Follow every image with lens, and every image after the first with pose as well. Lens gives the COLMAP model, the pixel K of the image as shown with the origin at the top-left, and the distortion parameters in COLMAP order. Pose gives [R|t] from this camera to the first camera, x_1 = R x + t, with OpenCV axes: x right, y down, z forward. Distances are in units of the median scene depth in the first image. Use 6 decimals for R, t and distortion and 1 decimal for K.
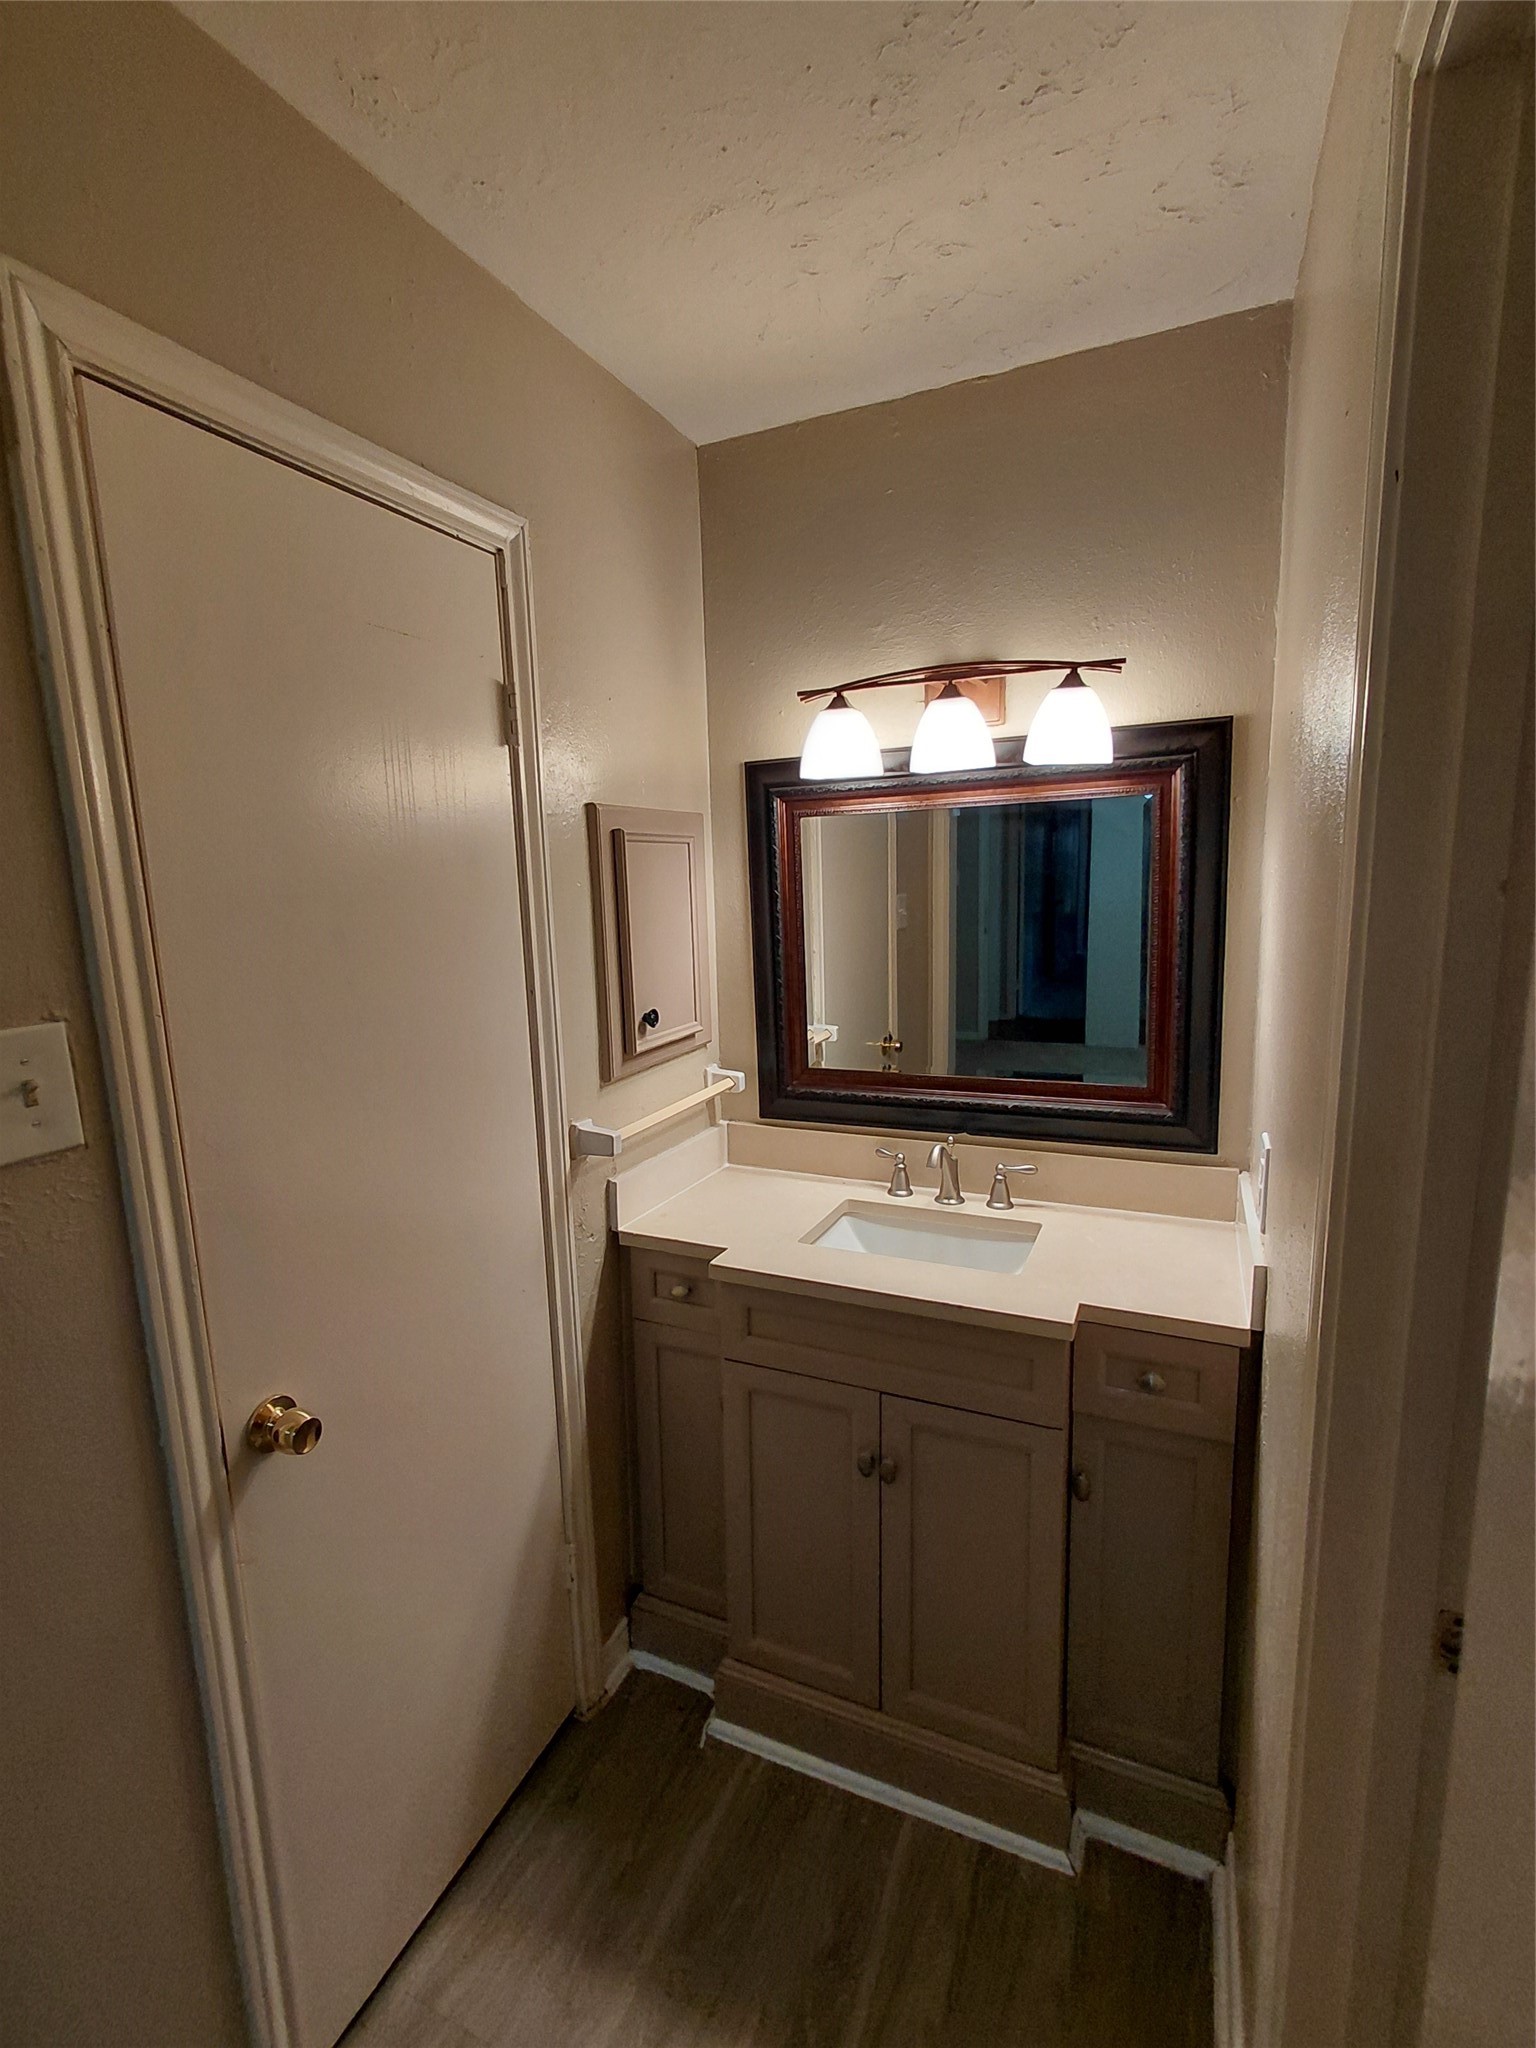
lens RADIAL K [[950.4, 0, 759.5], [0, 950.4, 1023.7], [0, 0, 1]] dist [0.004629, -0.000226]
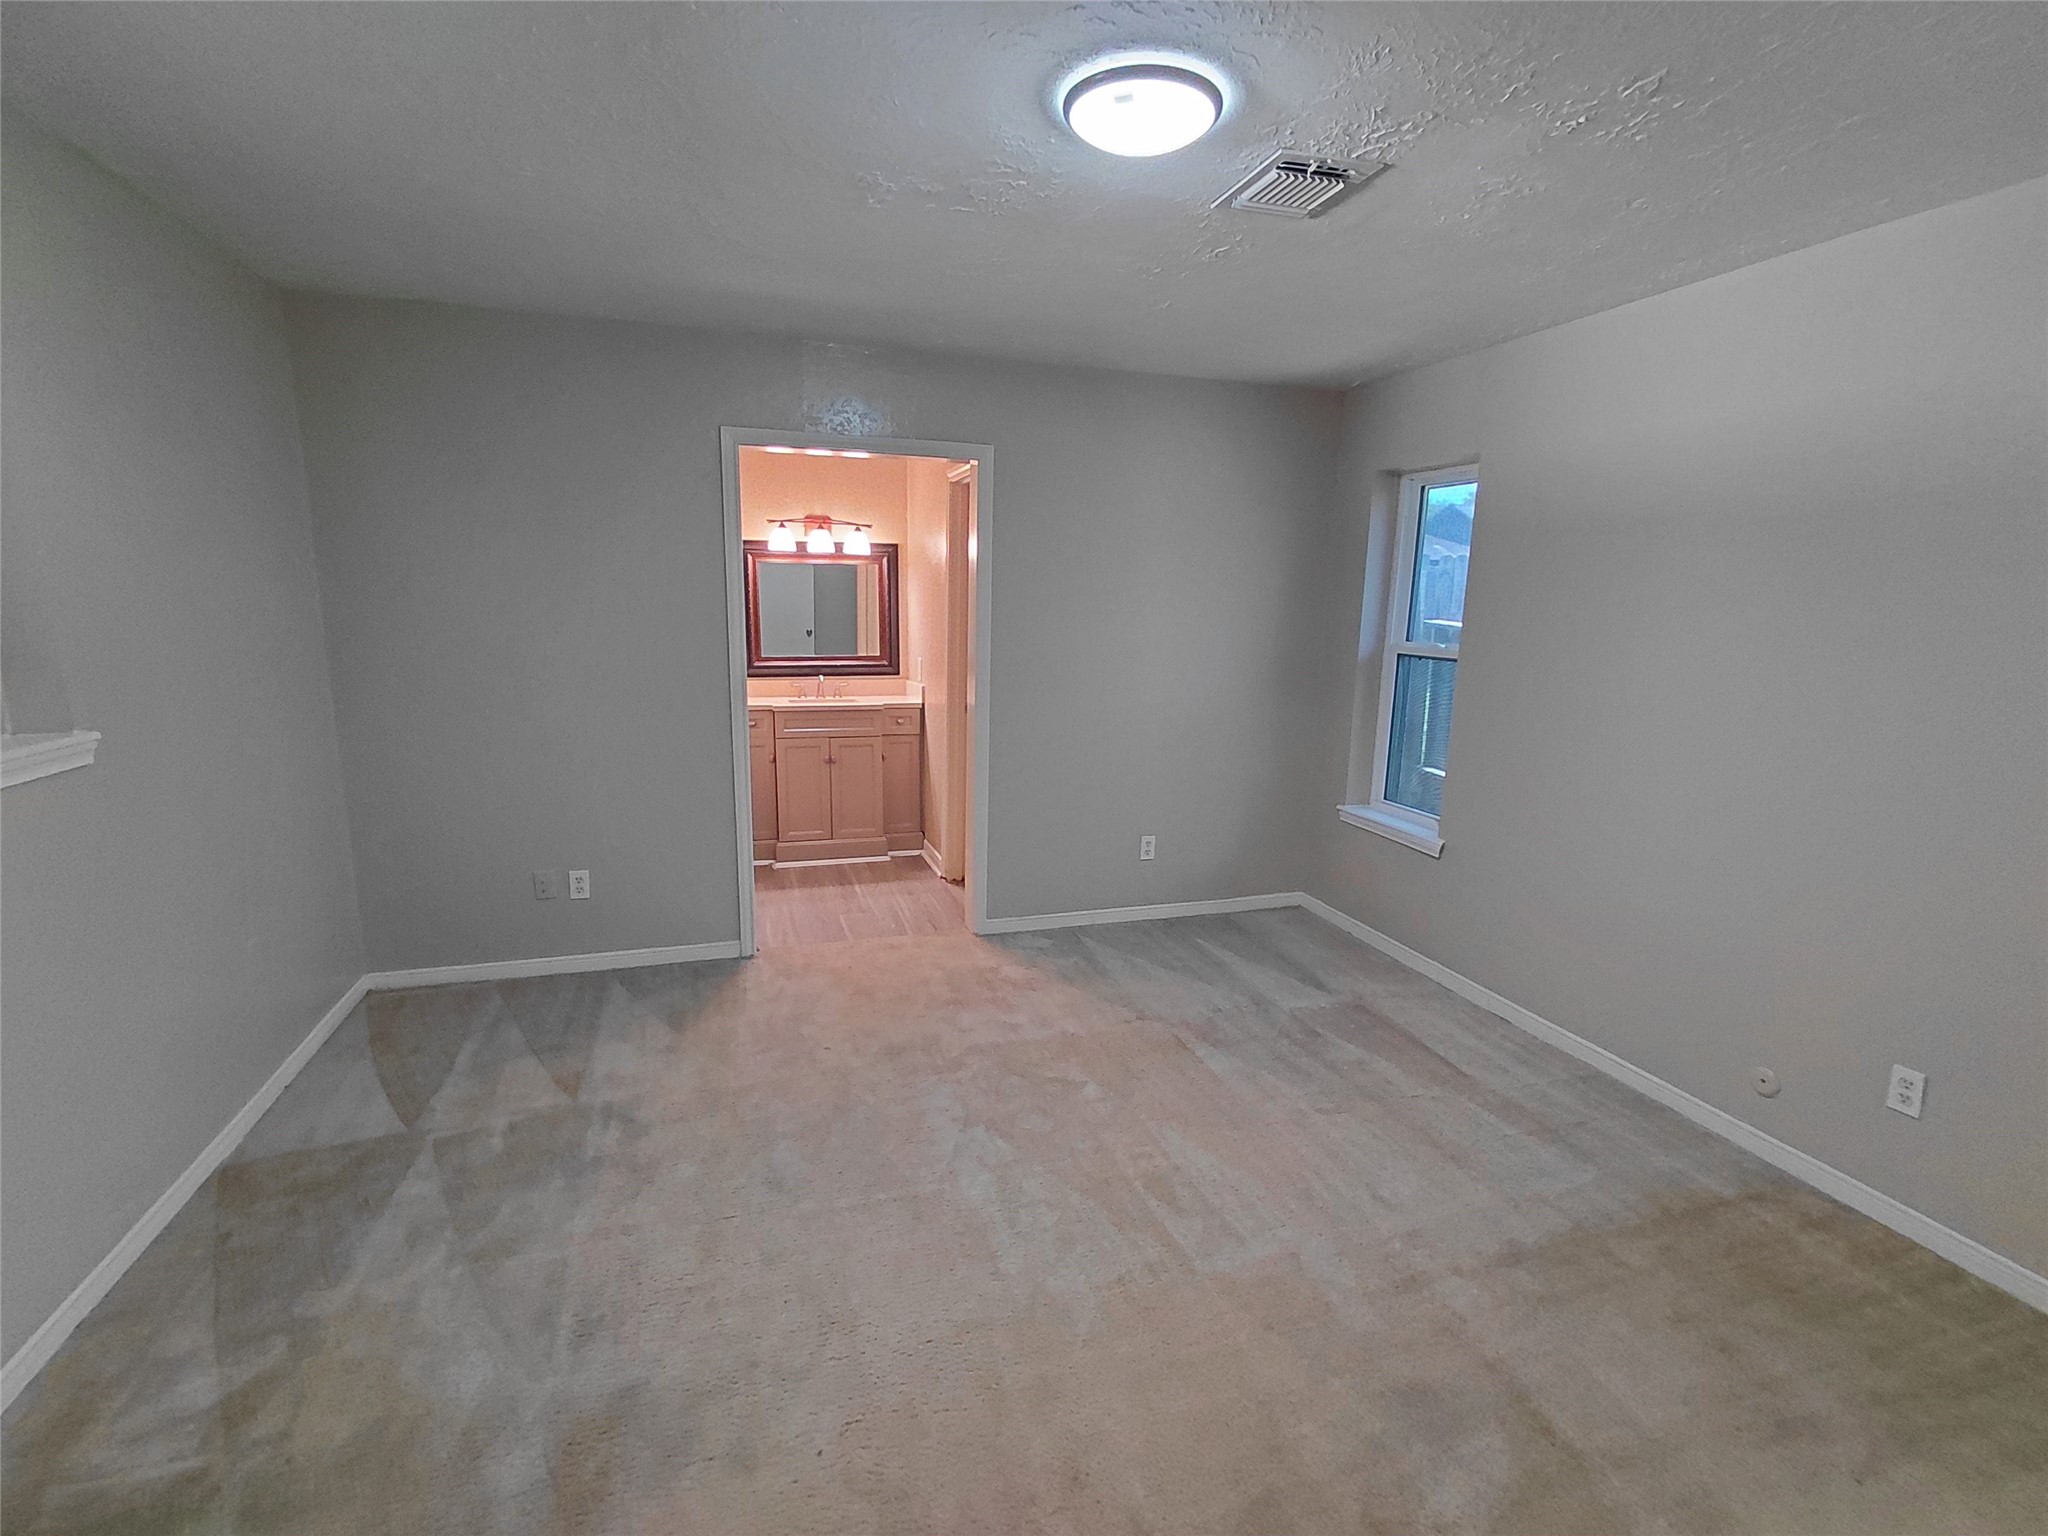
lens RADIAL K [[950.4, 0, 1018.7], [0, 950.4, 780.3], [0, 0, 1]] dist [0.004629, -0.000226]
pose [[0.748500, -0.082725, 0.657955, -1.408530], [0.067182, 0.996543, 0.048869, 0.365767], [-0.659723, 0.007624, 0.751470, -1.741240]]
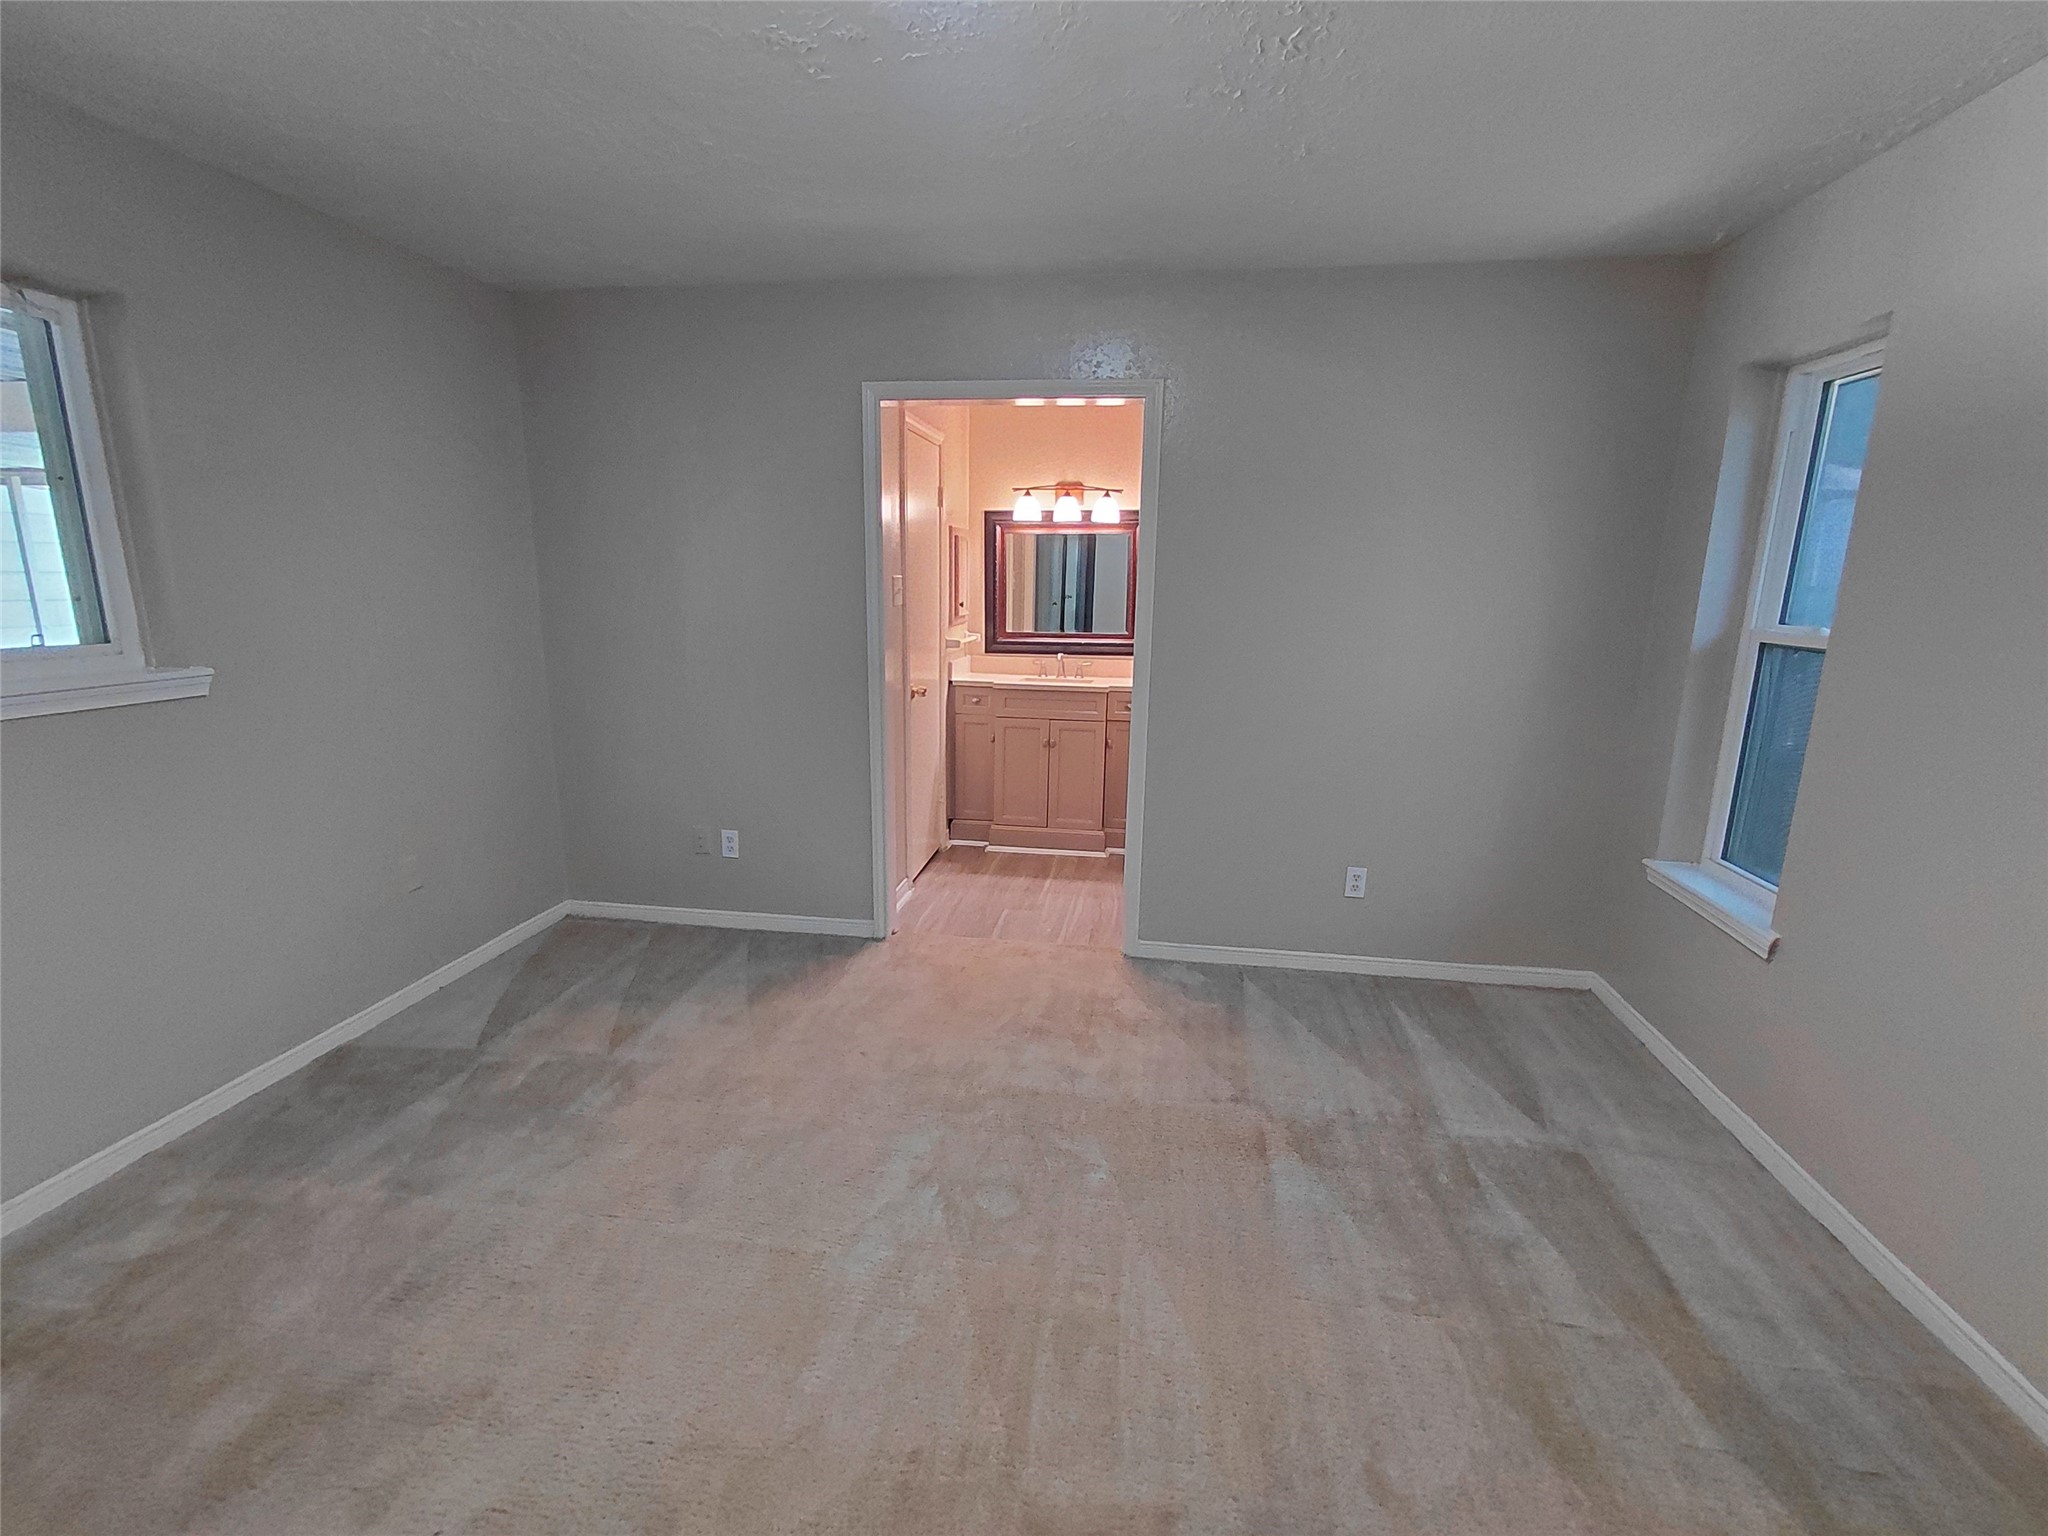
lens RADIAL K [[950.4, 0, 1015.2], [0, 950.4, 780.3], [0, 0, 1]] dist [0.004629, -0.000226]
pose [[0.963546, -0.011661, 0.267290, -0.730951], [-0.001275, 0.998838, 0.048174, 0.382700], [-0.267541, -0.046758, 0.962411, -1.778441]]
